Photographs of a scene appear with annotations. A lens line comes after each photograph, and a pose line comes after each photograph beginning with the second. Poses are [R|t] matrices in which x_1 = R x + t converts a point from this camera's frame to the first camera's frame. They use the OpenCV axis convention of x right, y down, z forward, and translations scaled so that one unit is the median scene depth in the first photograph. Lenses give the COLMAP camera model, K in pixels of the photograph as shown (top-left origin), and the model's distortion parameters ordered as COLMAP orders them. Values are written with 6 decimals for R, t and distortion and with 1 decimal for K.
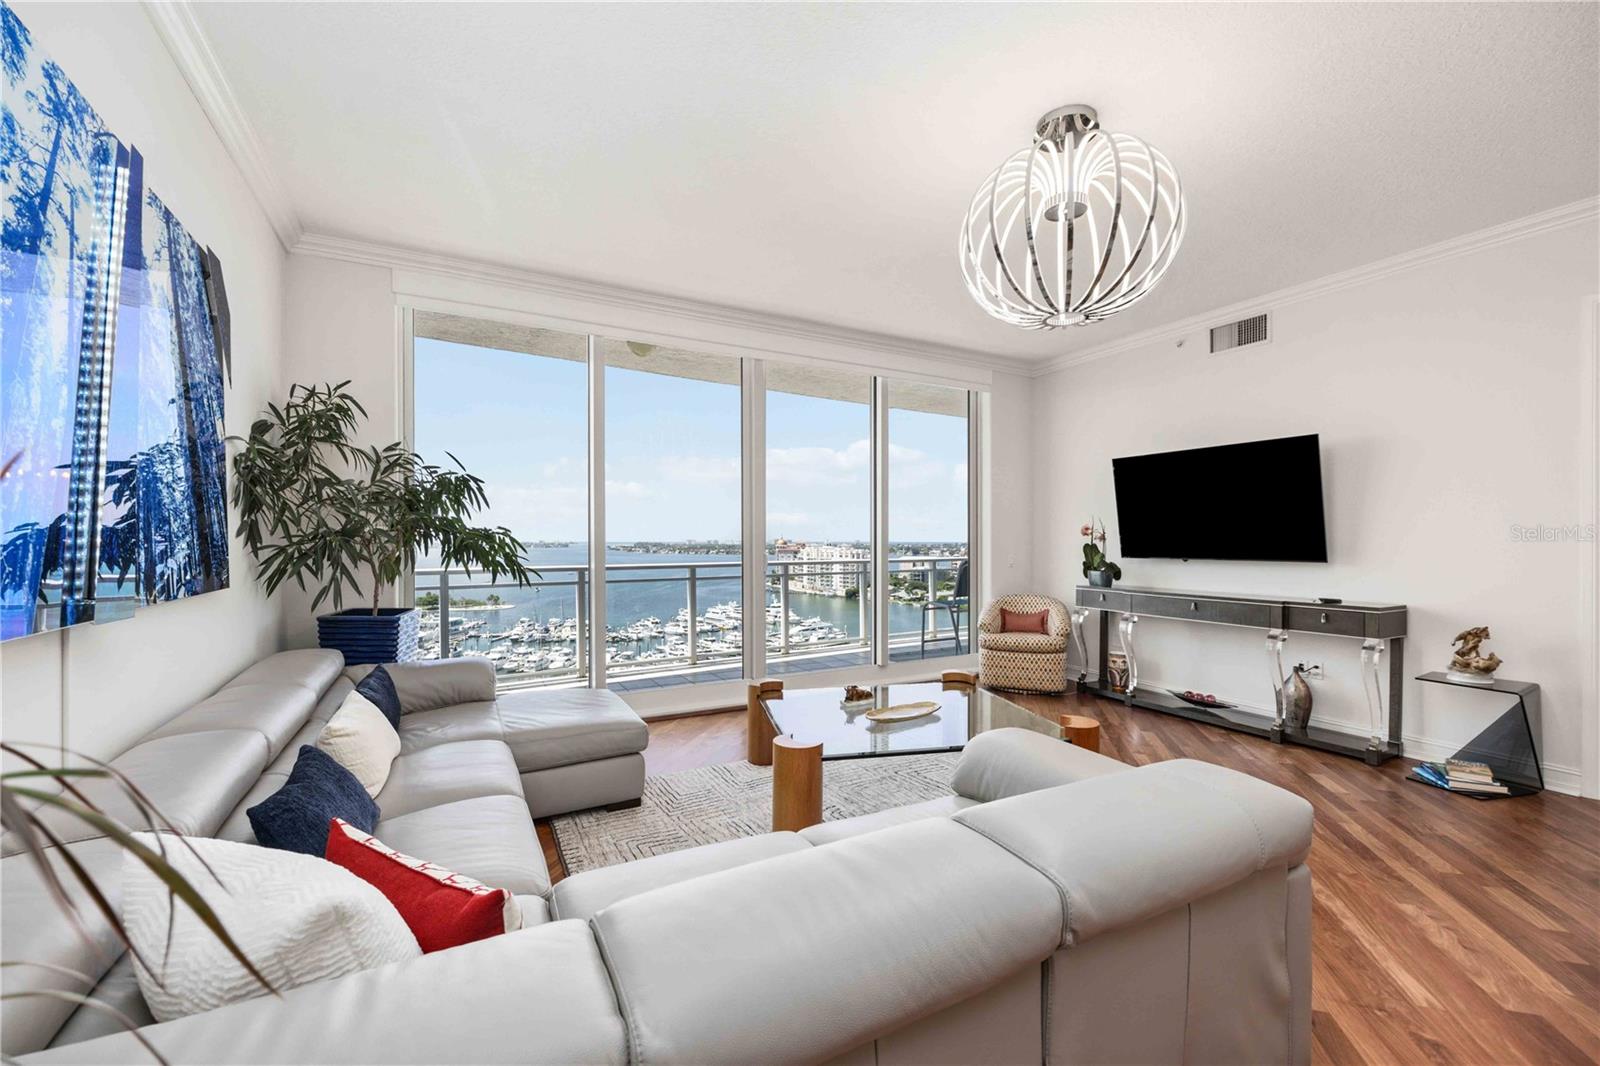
lens RADIAL K [[644.8, 0, 797.6], [0, 644.8, 538.4], [0, 0, 1]] dist [-0.002572, 0.000134]
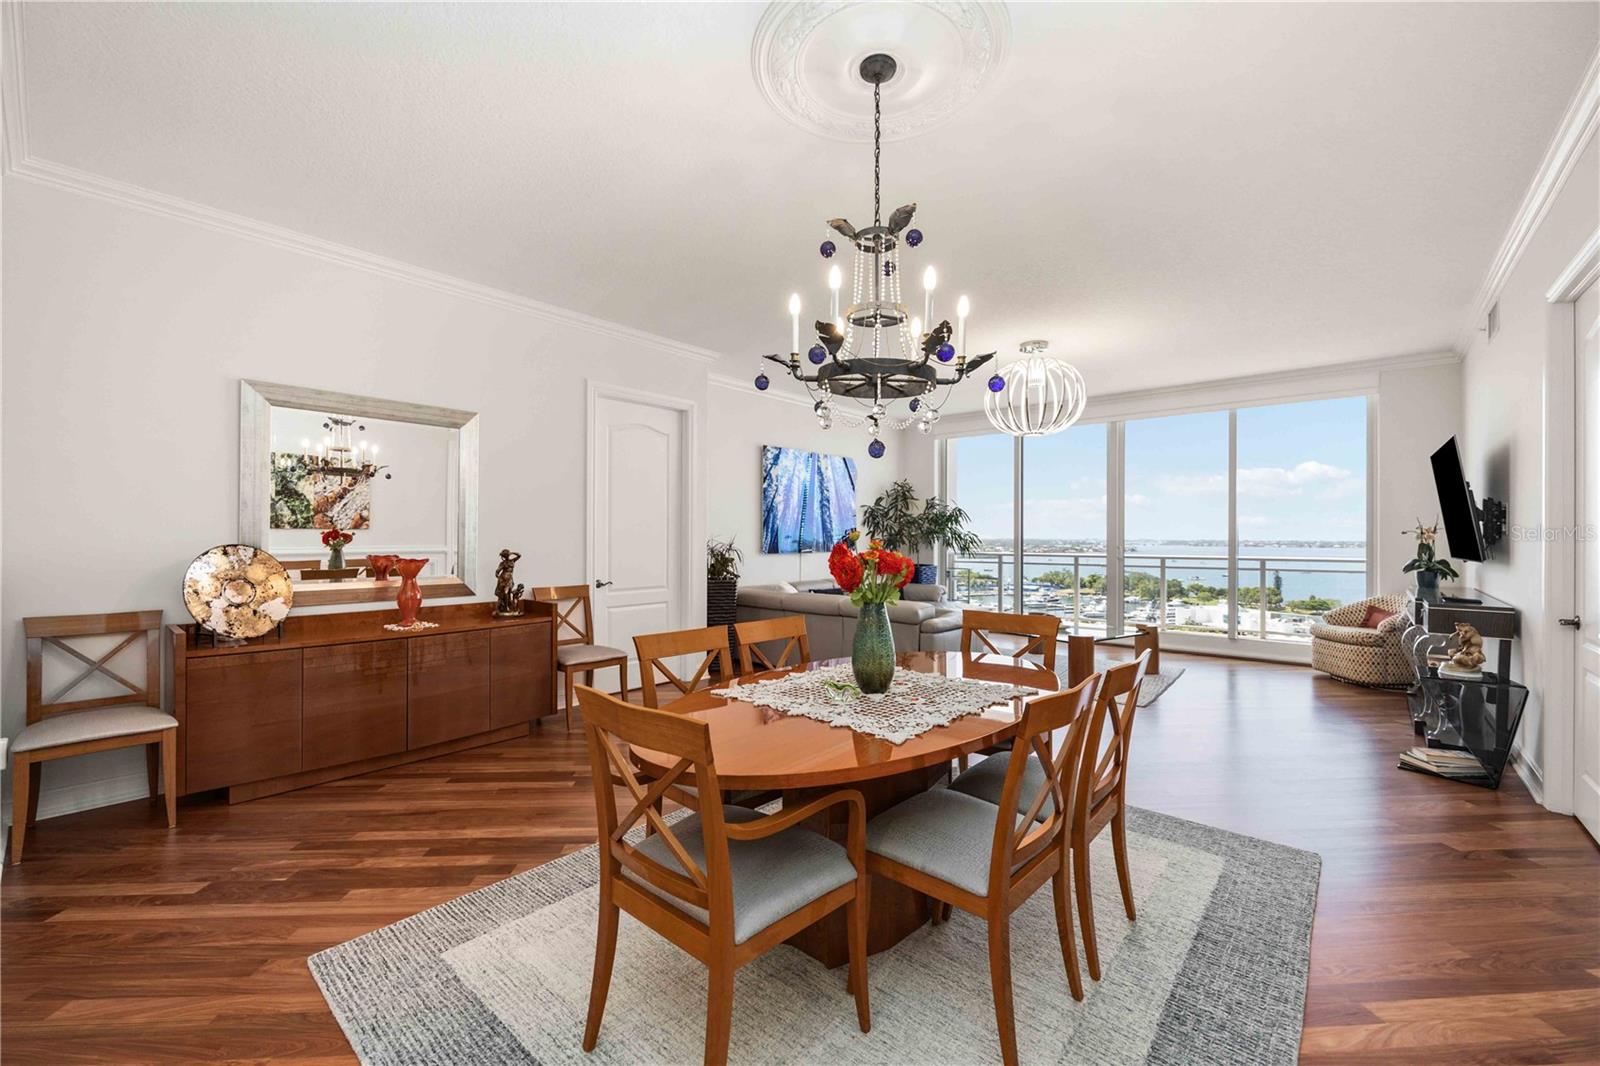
lens RADIAL K [[648.3, 0, 800.0], [0, 648.3, 533.0], [0, 0, 1]] dist [-0.003693, -0.000109]
pose [[0.361234, -0.002938, -0.932471, 0.998849], [-0.001886, 0.999991, -0.003882, -0.001886], [0.932473, 0.003161, 0.361225, -0.237892]]
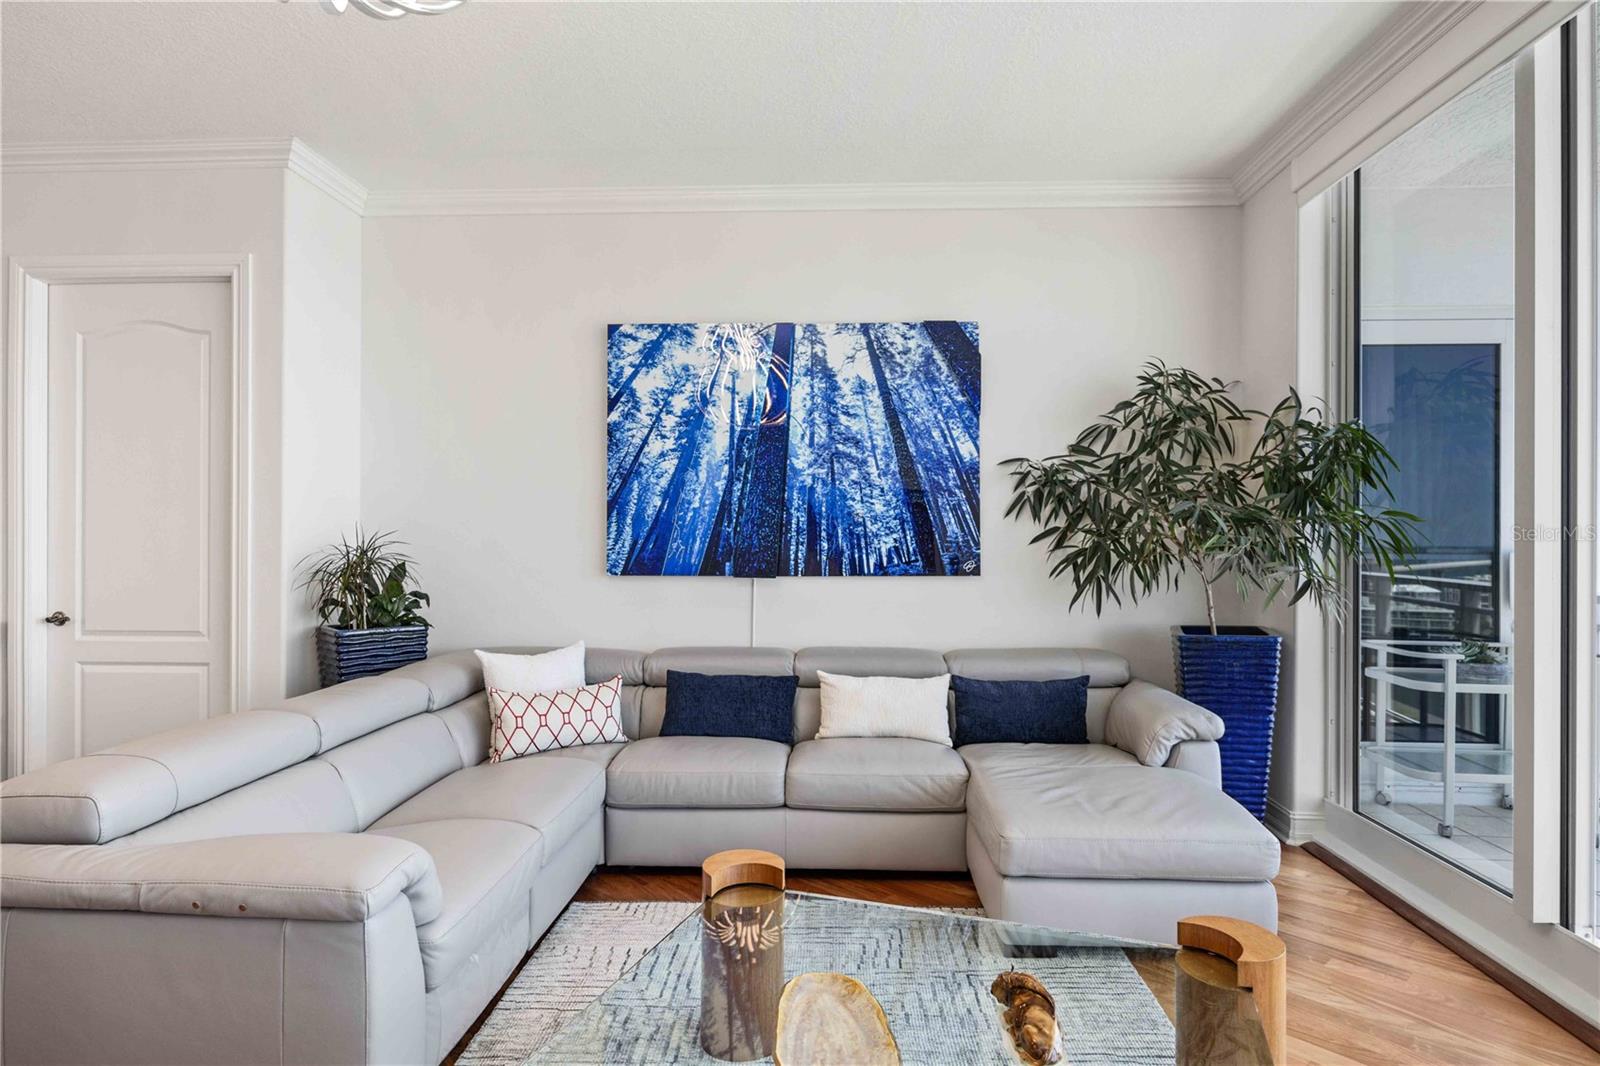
lens RADIAL K [[882.2, 0, 800.0], [0, 882.2, 533.0], [0, 0, 1]] dist [-0.000833, -0.000074]
pose [[-0.508085, -0.001323, -0.861306, 0.334923], [-0.003018, 0.999995, 0.000244, -0.002434], [0.861302, 0.002723, -0.508086, 0.699044]]
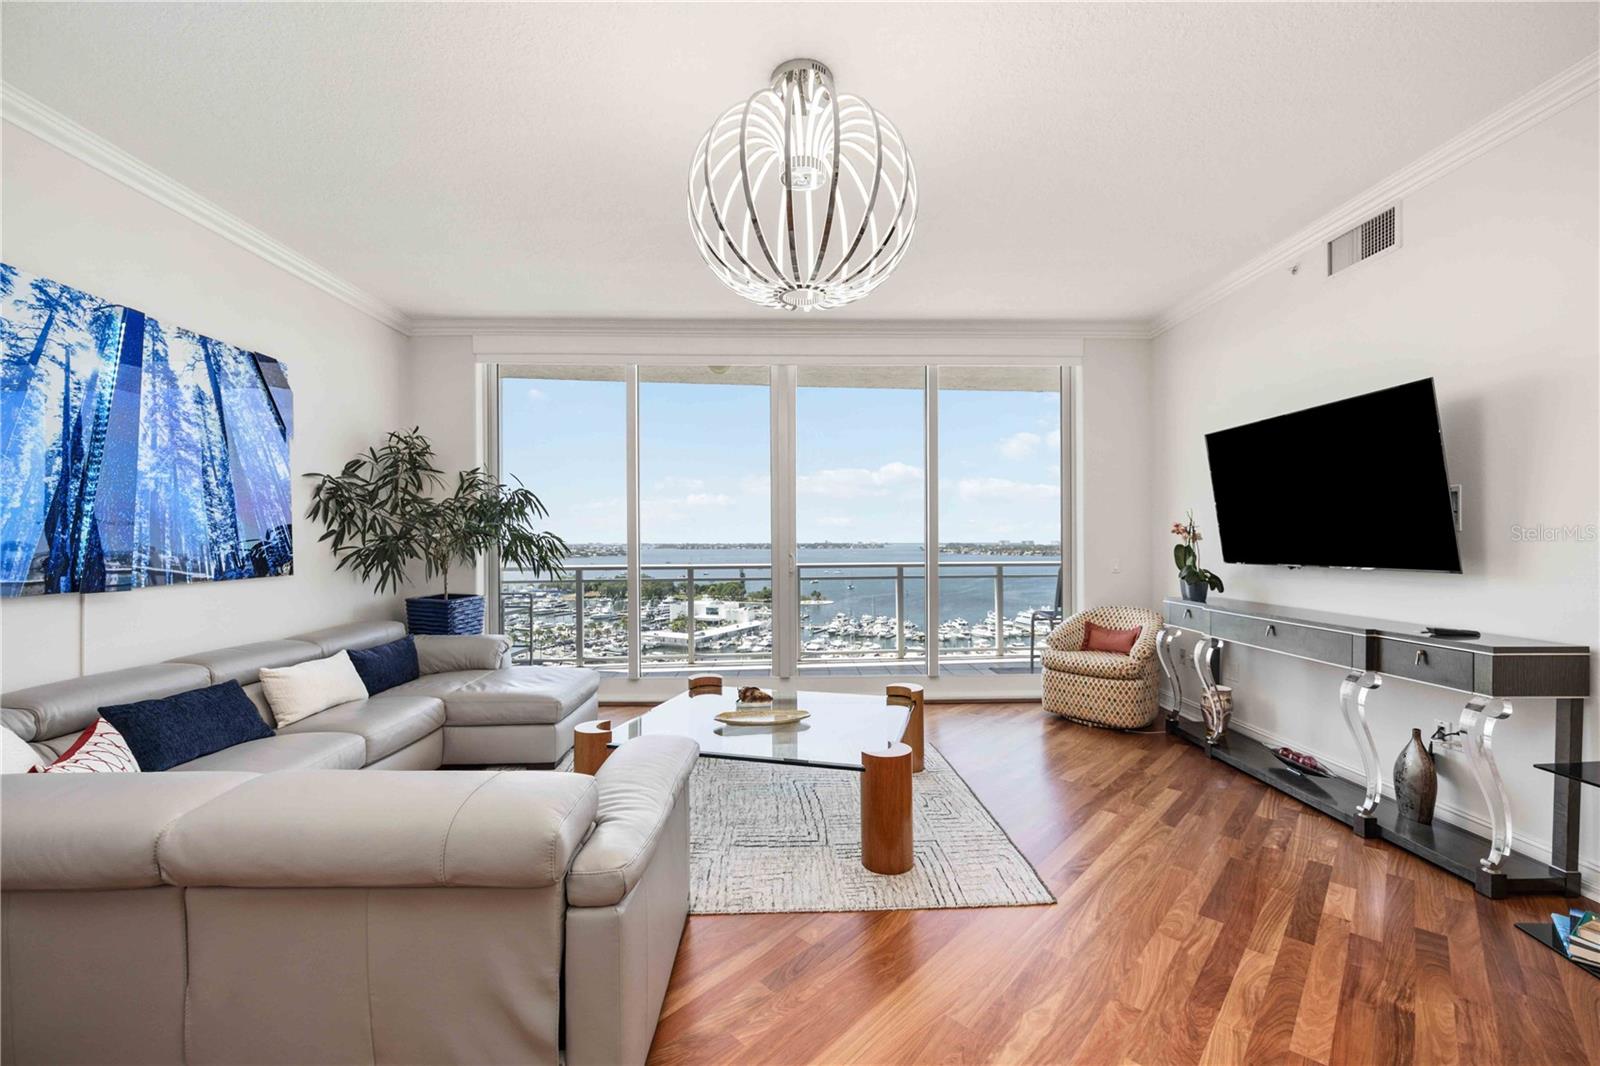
lens RADIAL K [[647.2, 0, 800.8], [0, 647.2, 540.4], [0, 0, 1]] dist [-0.003438, -0.000189]
pose [[0.891580, -0.004243, -0.452844, 0.381066], [0.005131, 0.999987, 0.000732, 0.000081], [0.452835, -0.002977, 0.891590, 0.087342]]
